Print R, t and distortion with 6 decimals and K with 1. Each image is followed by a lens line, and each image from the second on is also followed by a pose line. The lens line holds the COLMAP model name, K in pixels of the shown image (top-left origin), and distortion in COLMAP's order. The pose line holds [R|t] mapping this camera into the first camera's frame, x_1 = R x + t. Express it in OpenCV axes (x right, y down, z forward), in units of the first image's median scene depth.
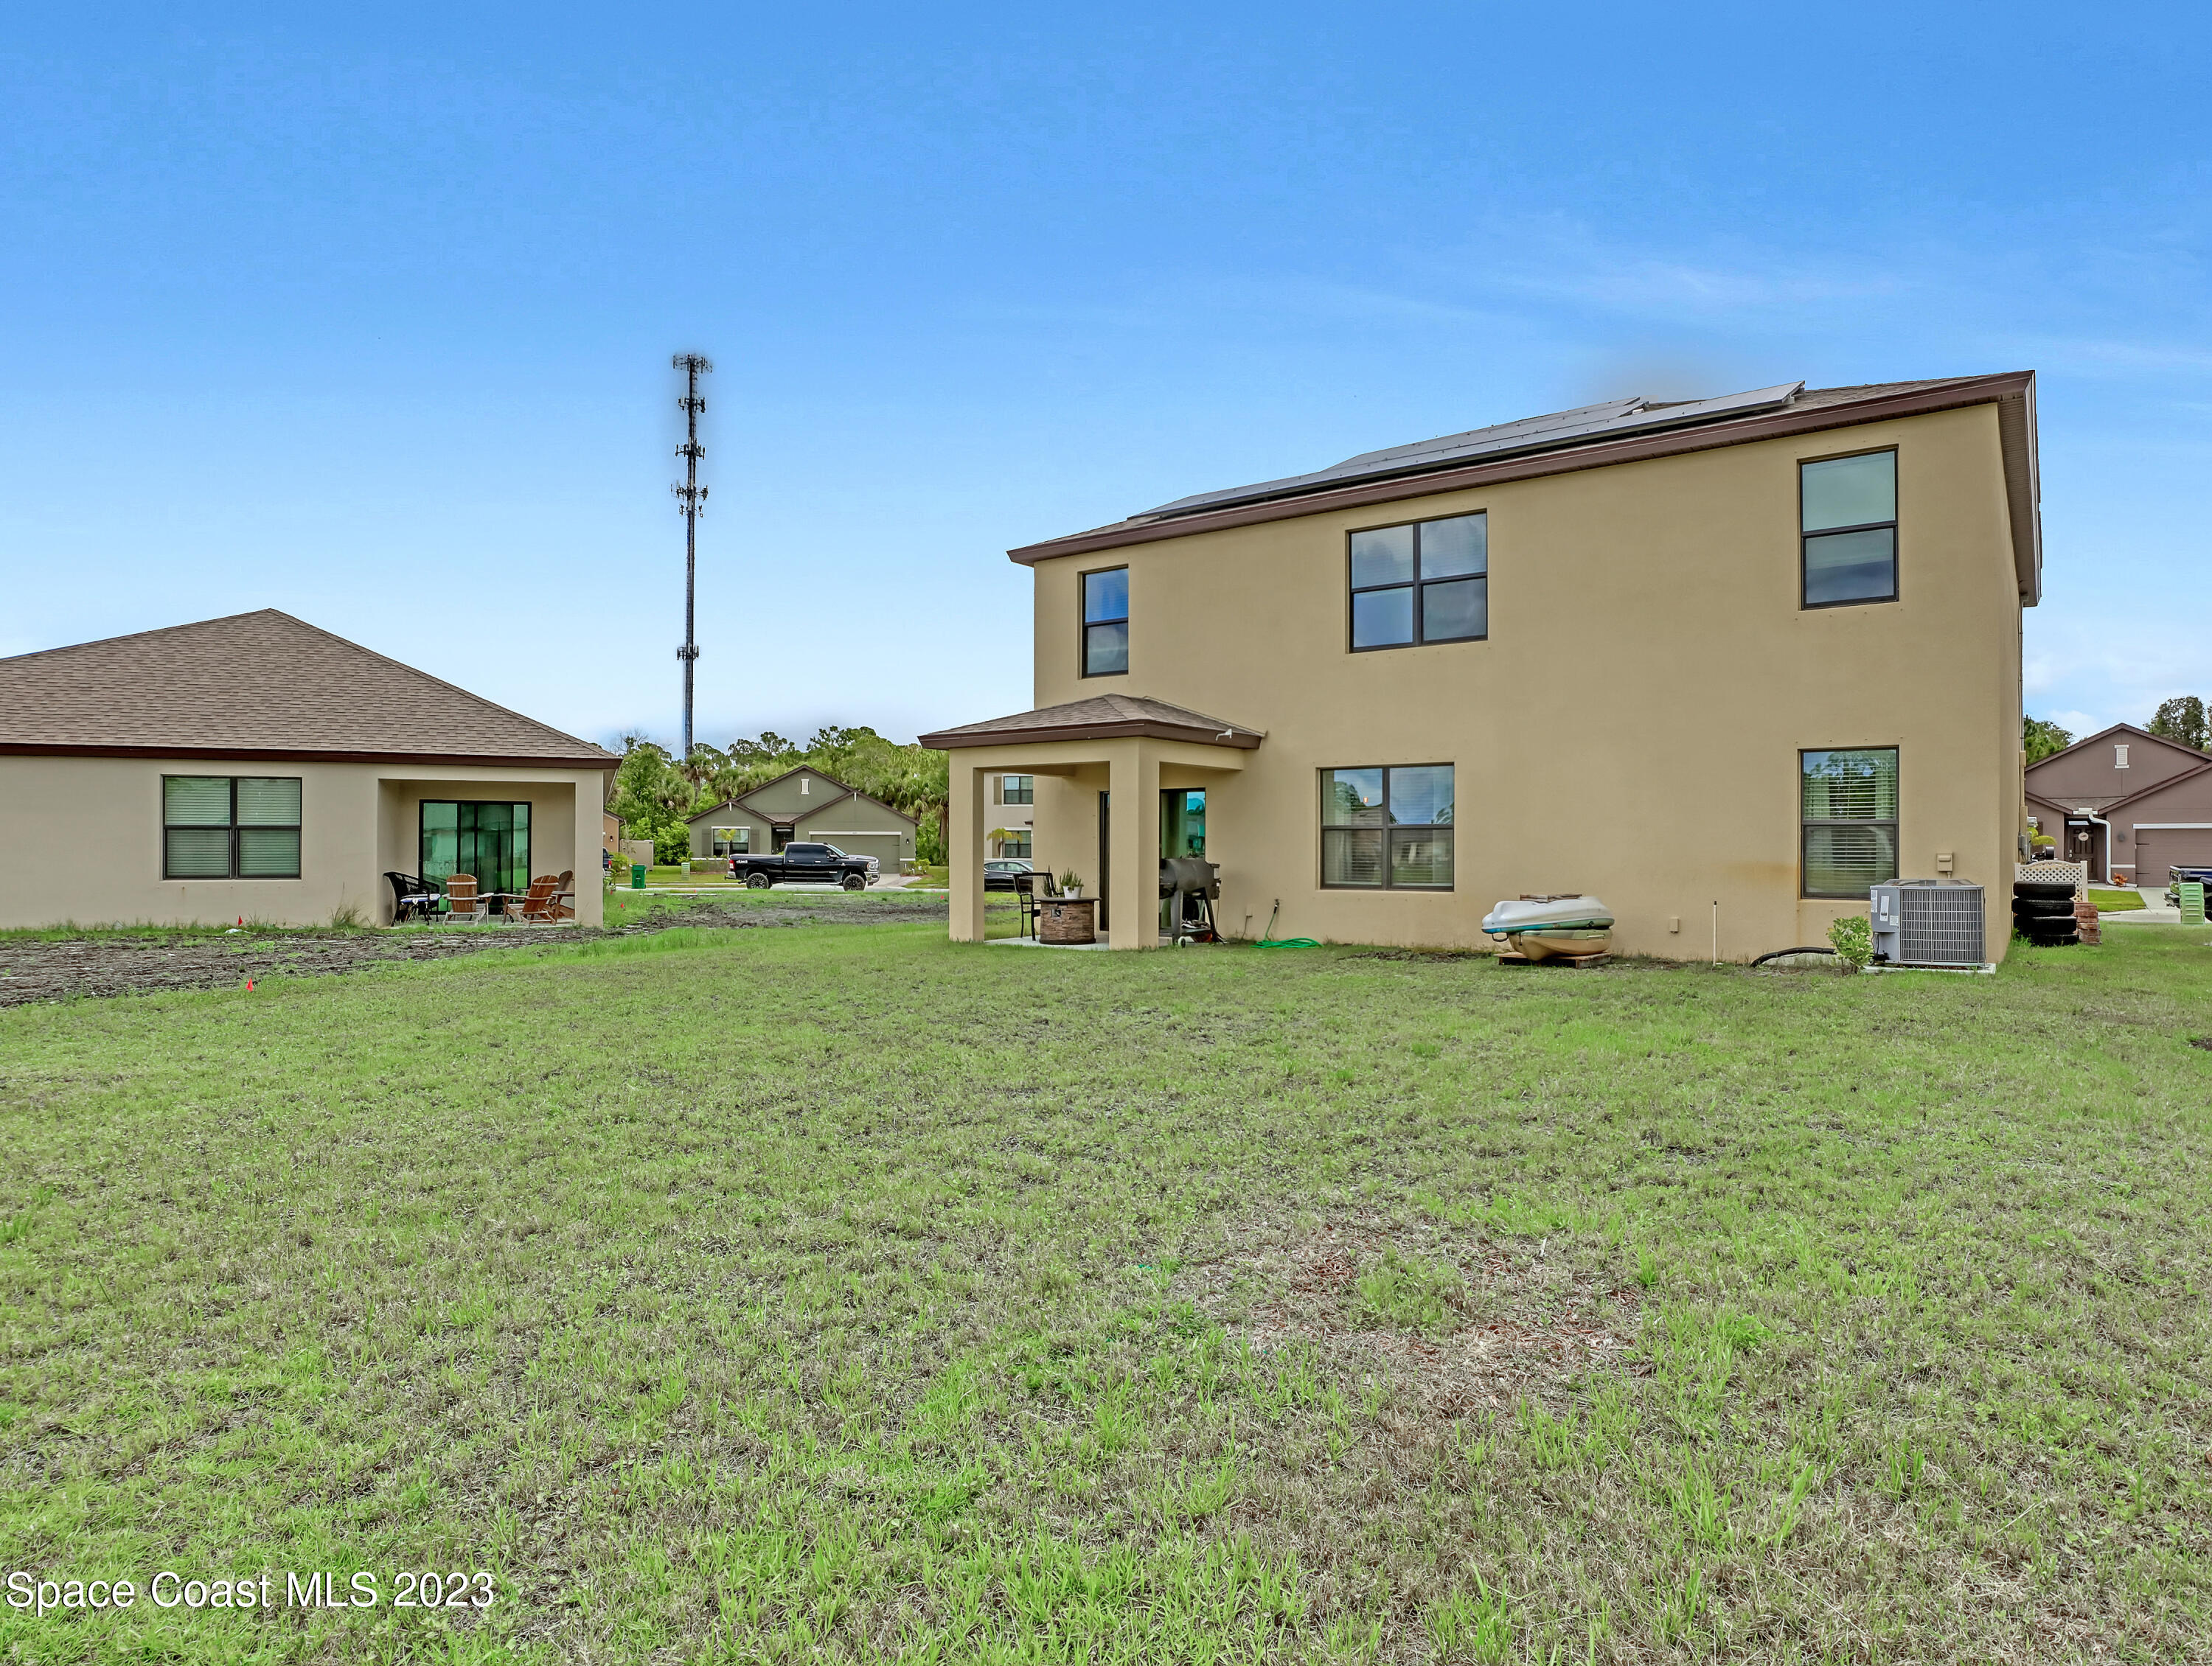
lens RADIAL K [[1316.6, 0, 1112.3], [0, 1316.6, 830.2], [0, 0, 1]] dist [-0.032006, 0.010823]
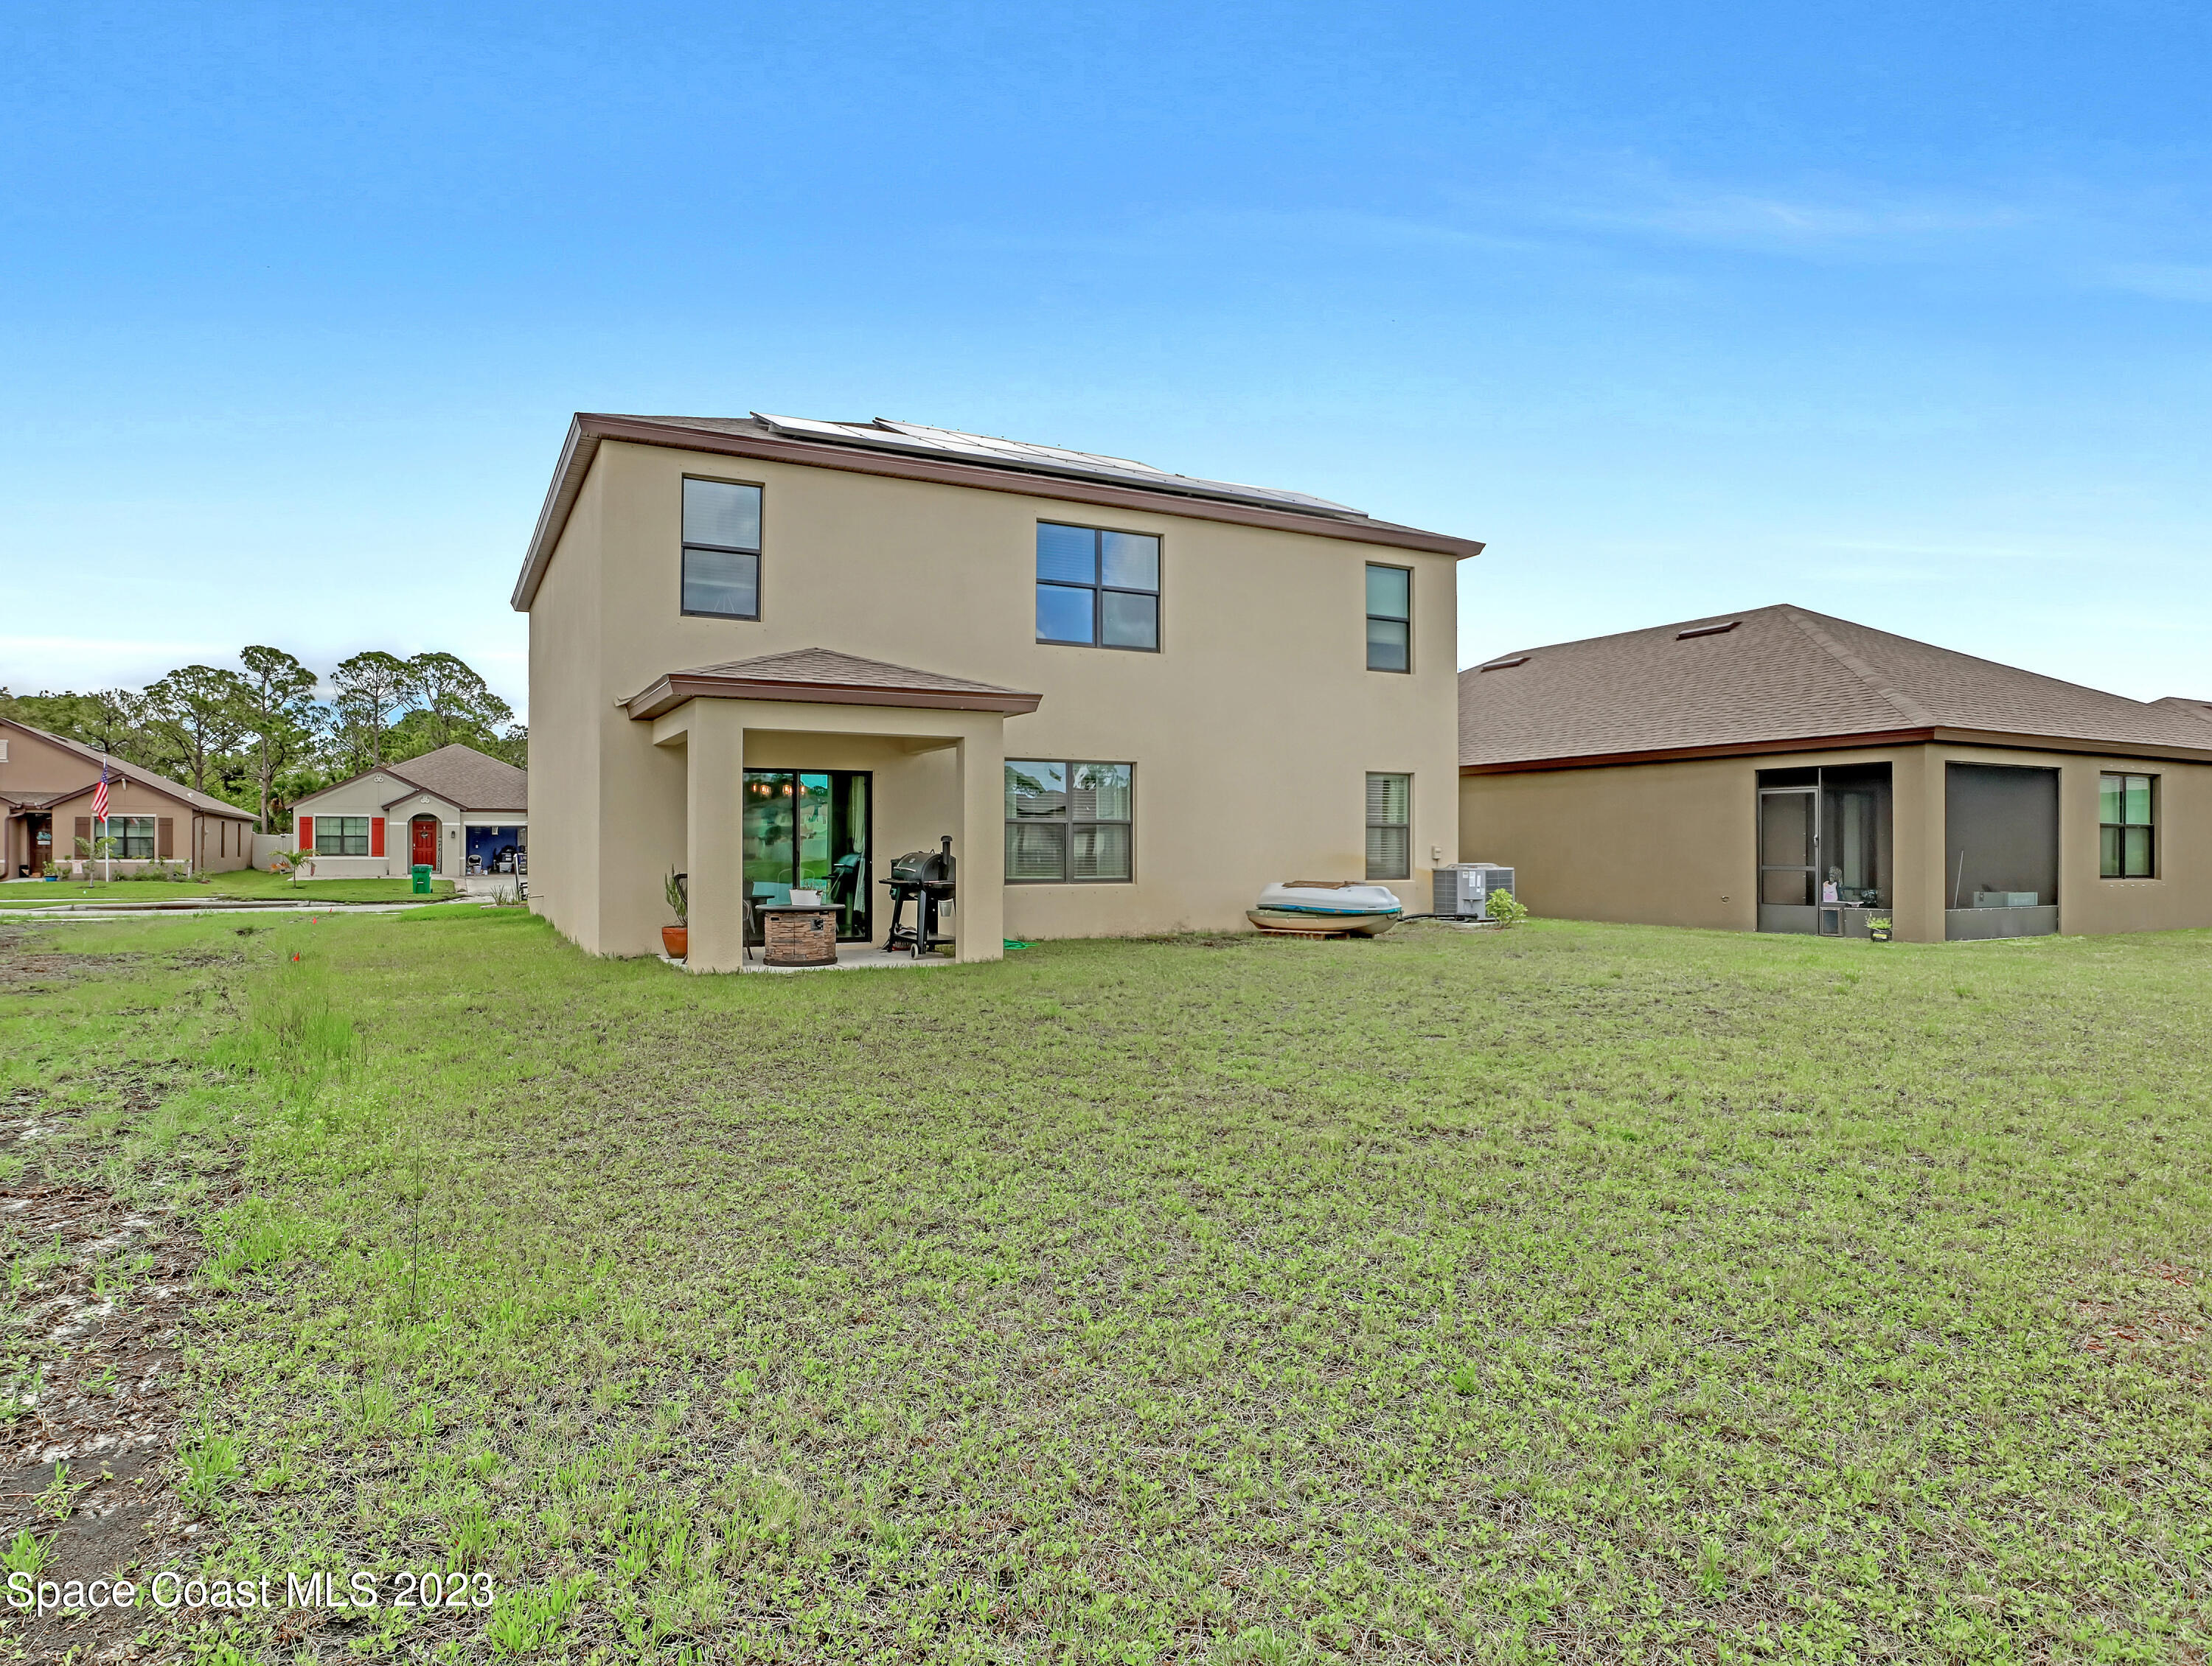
lens RADIAL K [[1316.6, 0, 1090.9], [0, 1316.6, 844.8], [0, 0, 1]] dist [-0.032006, 0.010823]
pose [[0.430619, -0.004479, 0.902523, -0.592838], [-0.015078, 0.999812, 0.012156, 0.002262], [-0.902408, -0.018843, 0.430471, 0.461110]]
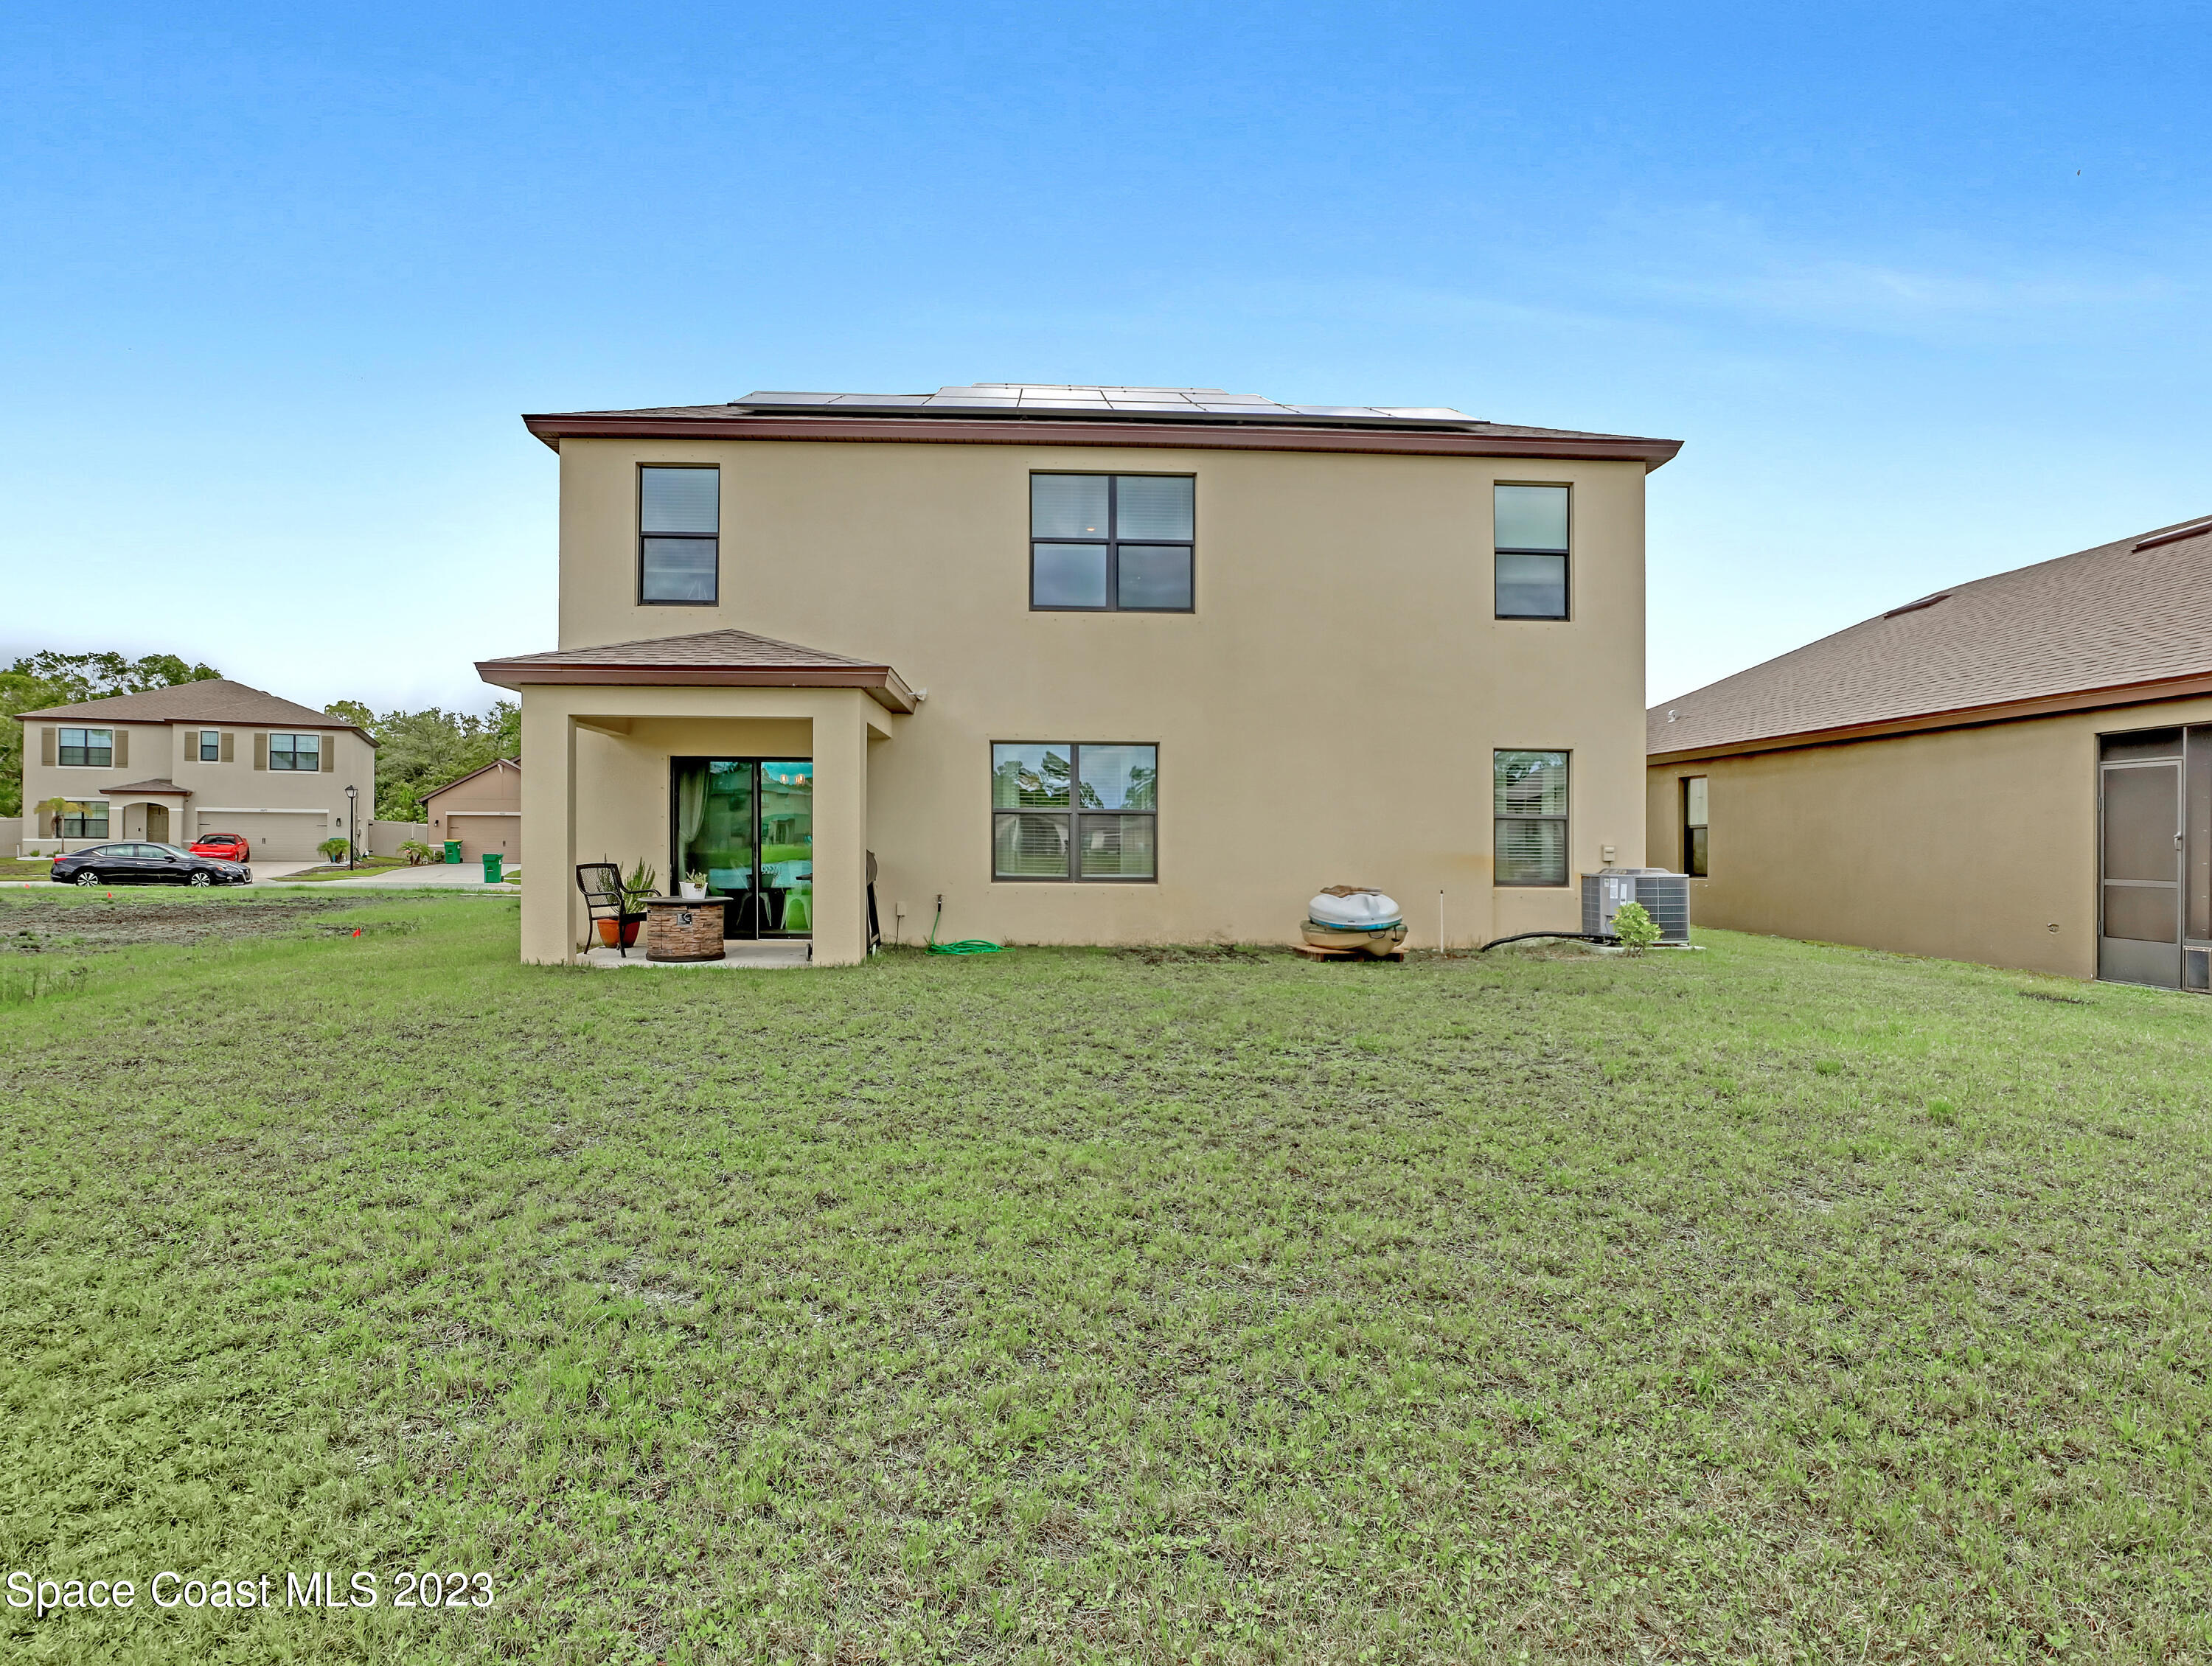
lens RADIAL K [[1316.6, 0, 1105.5], [0, 1316.6, 826.1], [0, 0, 1]] dist [-0.032006, 0.010823]
pose [[0.777471, 0.008641, 0.628860, -0.282005], [-0.017527, 0.999815, 0.007930, -0.000052], [-0.628675, -0.017187, 0.777478, 0.248333]]
